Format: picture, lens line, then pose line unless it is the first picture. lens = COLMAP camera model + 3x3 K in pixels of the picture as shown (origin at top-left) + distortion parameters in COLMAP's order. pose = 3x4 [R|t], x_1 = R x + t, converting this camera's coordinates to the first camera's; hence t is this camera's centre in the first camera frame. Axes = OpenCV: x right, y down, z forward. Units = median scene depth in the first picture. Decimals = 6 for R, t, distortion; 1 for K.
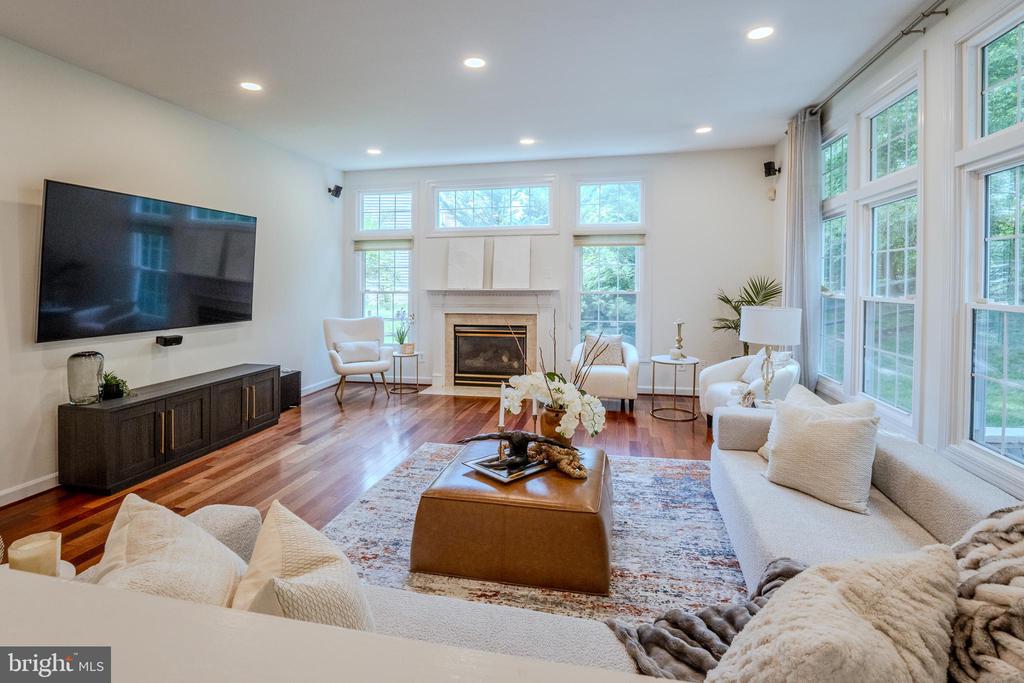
lens RADIAL K [[481.7, 0, 501.3], [0, 481.7, 276.0], [0, 0, 1]] dist [-0.004223, -0.000722]
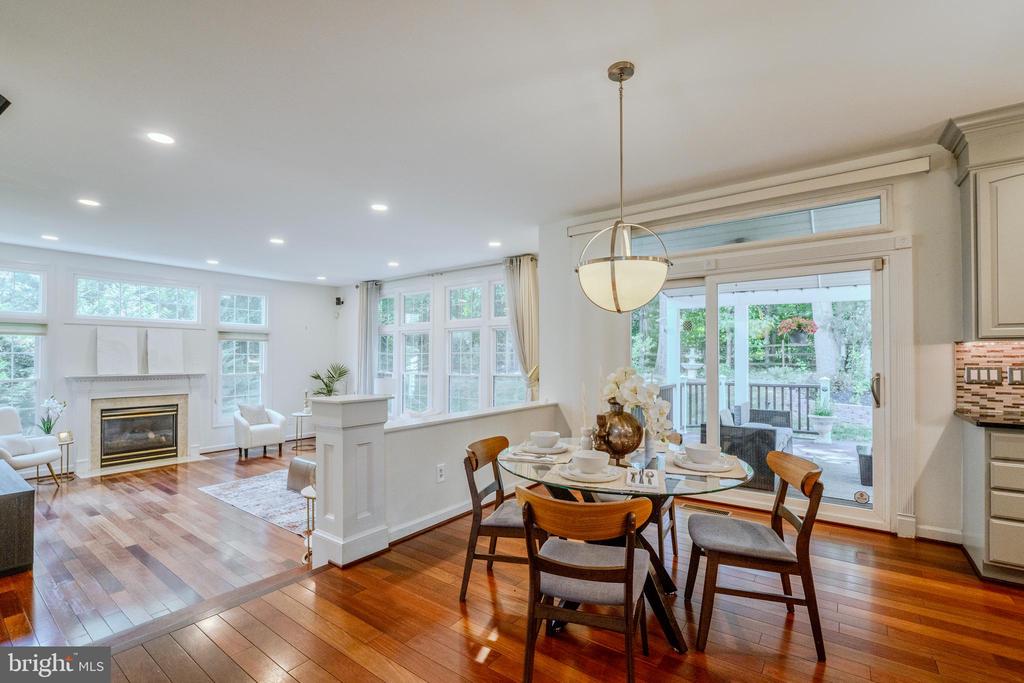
lens RADIAL K [[445.2, 0, 496.5], [0, 445.2, 369.6], [0, 0, 1]] dist [-0.030915, 0.002154]
pose [[0.406615, -0.019465, 0.913392, -0.633881], [-0.008677, 0.999646, 0.025166, -0.017286], [-0.913558, -0.018158, 0.406302, -0.174908]]
